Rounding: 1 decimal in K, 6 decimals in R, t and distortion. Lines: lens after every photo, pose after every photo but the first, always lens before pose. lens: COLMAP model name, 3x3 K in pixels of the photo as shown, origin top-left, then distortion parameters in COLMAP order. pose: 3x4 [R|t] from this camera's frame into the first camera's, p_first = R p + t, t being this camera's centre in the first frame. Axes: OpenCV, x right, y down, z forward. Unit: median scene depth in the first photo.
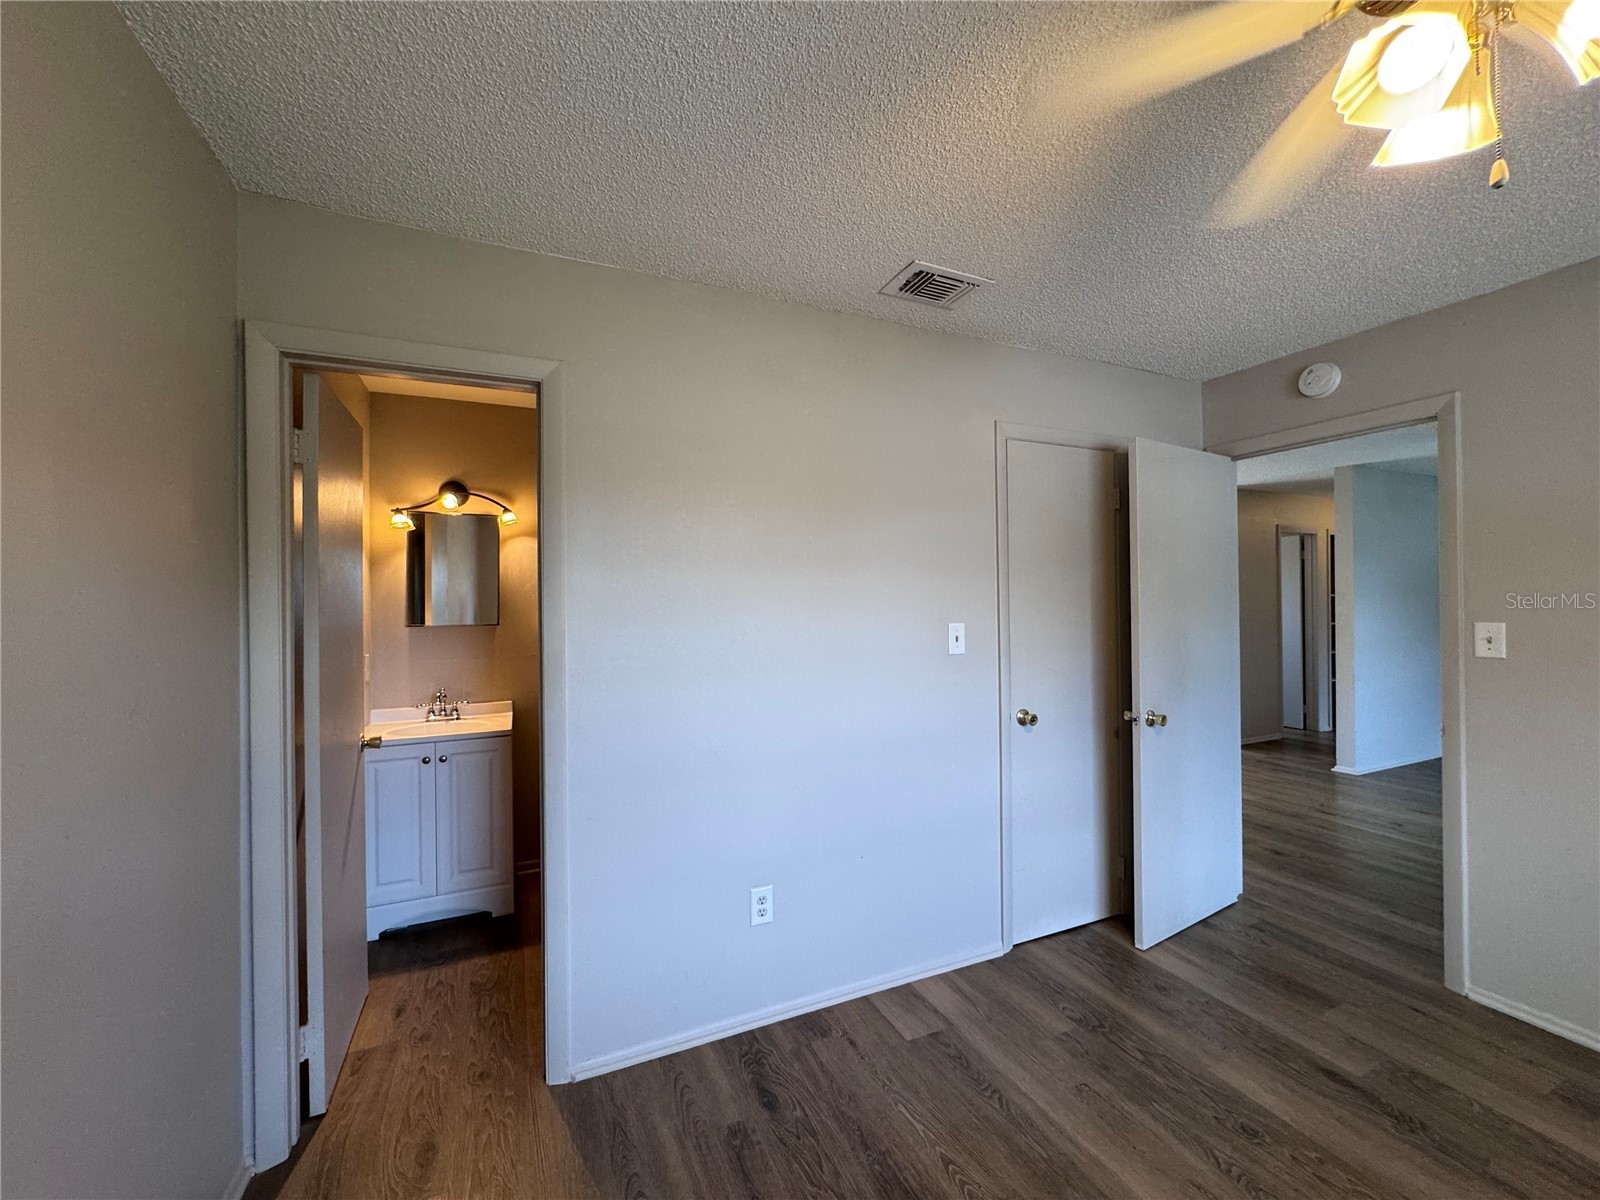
lens RADIAL K [[642.8, 0, 799.2], [0, 642.8, 598.9], [0, 0, 1]] dist [-0.004693, 0.000303]
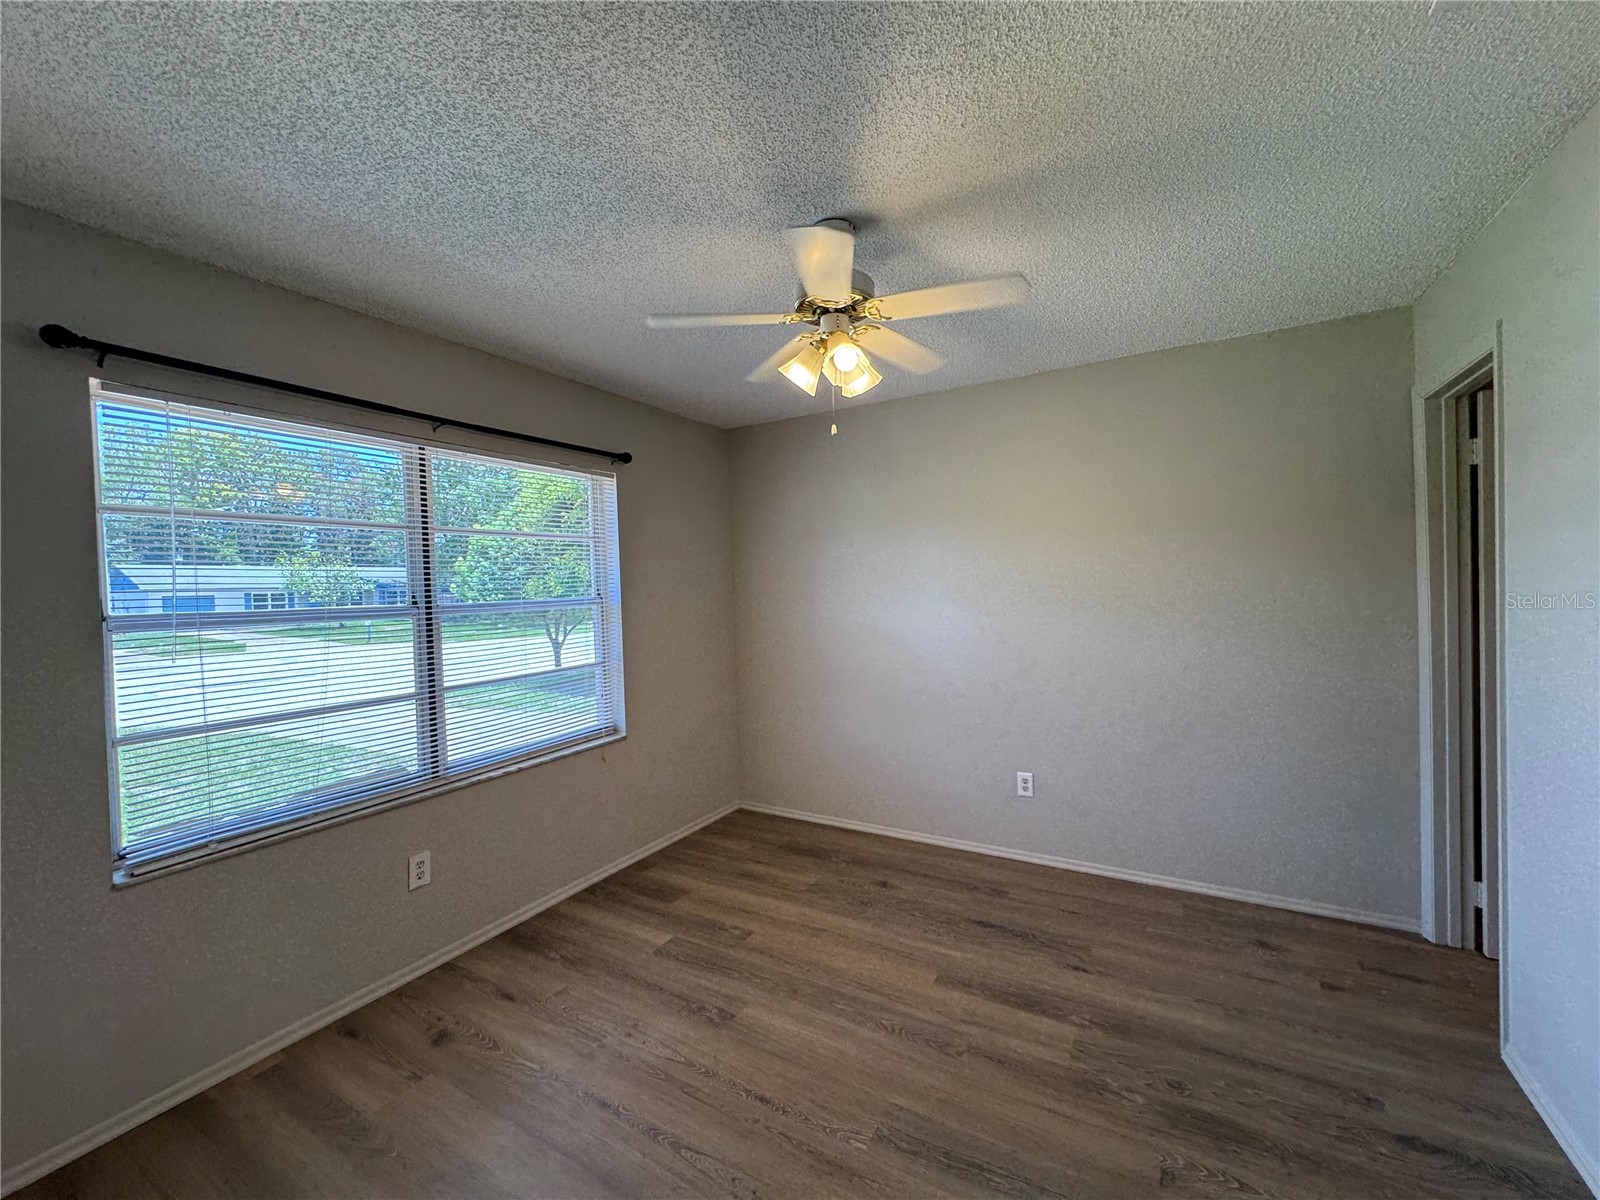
lens RADIAL K [[642.8, 0, 799.2], [0, 642.8, 598.9], [0, 0, 1]] dist [-0.004693, 0.000303]
pose [[-0.813611, 0.044827, -0.579679, 0.971065], [0.041412, 0.998959, 0.019125, -0.013159], [0.579933, -0.008446, -0.814620, 1.072497]]
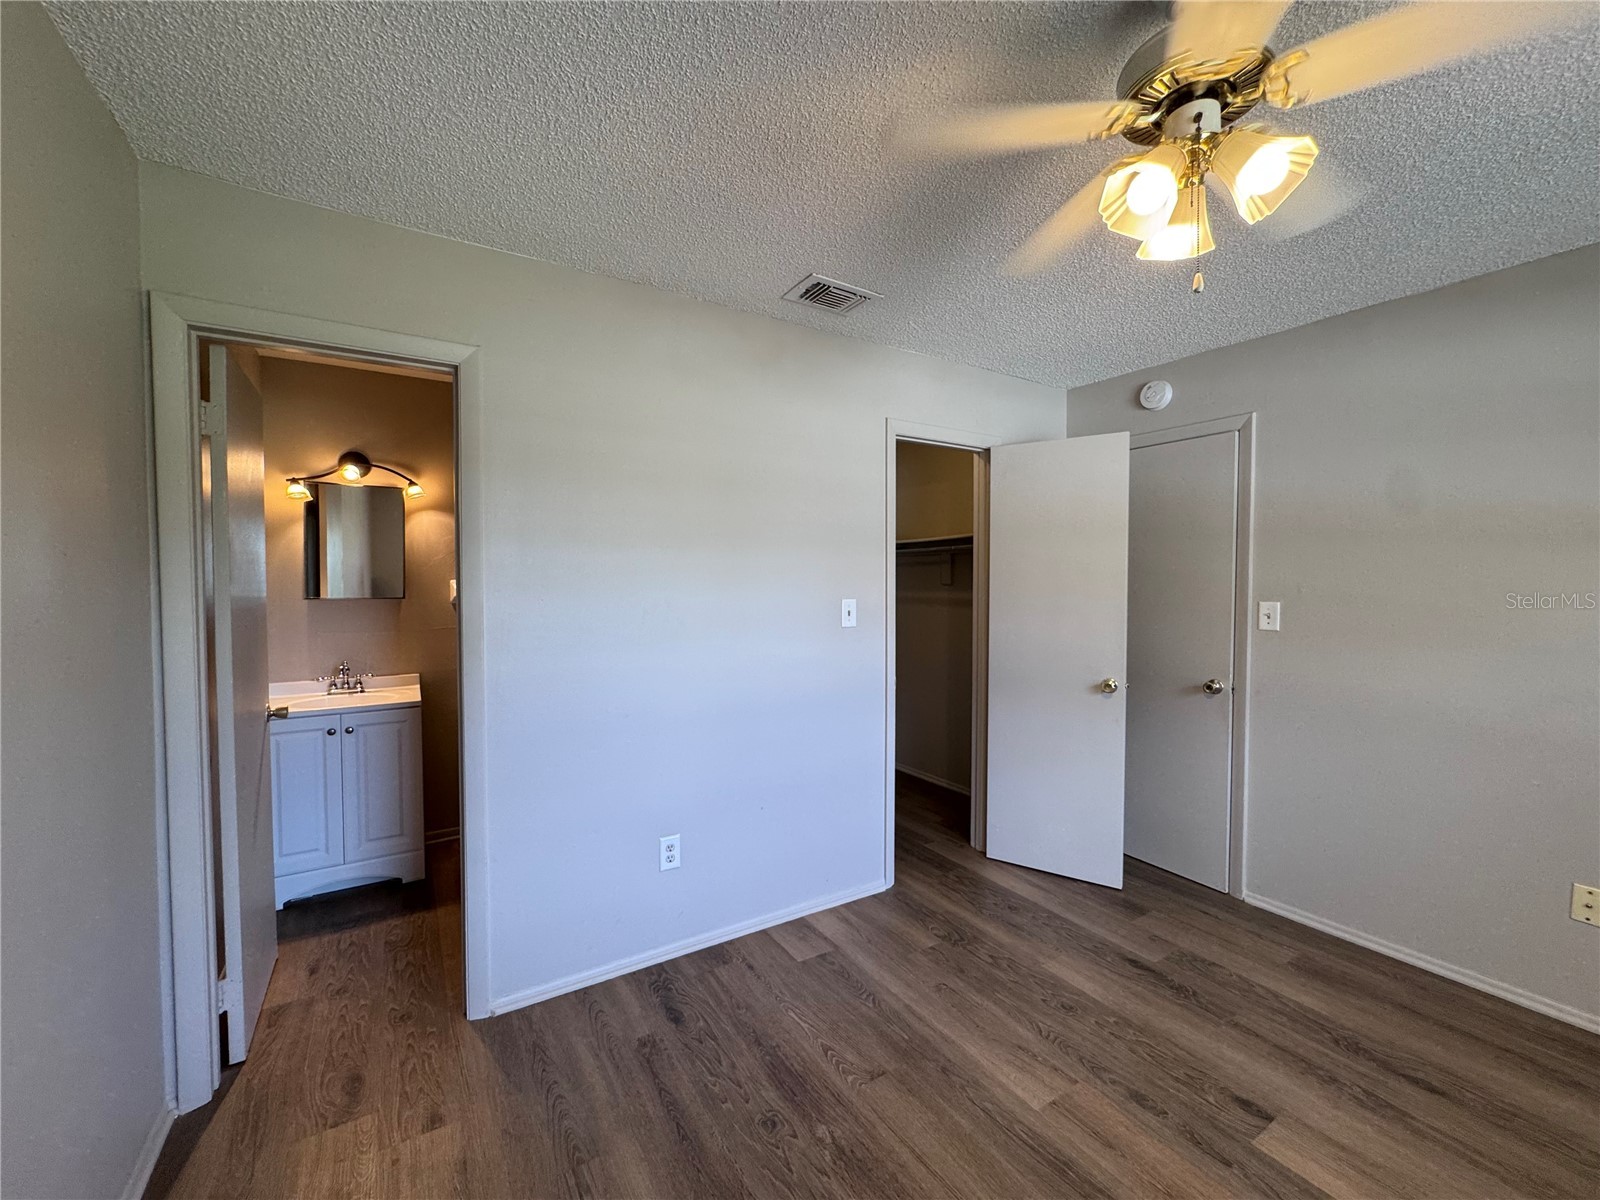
lens RADIAL K [[642.8, 0, 799.2], [0, 642.8, 598.9], [0, 0, 1]] dist [-0.004693, 0.000303]
pose [[0.990847, 0.007532, 0.134783, 0.010127], [-0.012230, 0.999345, 0.034065, 0.000275], [-0.134438, -0.035401, 0.990289, -0.114512]]
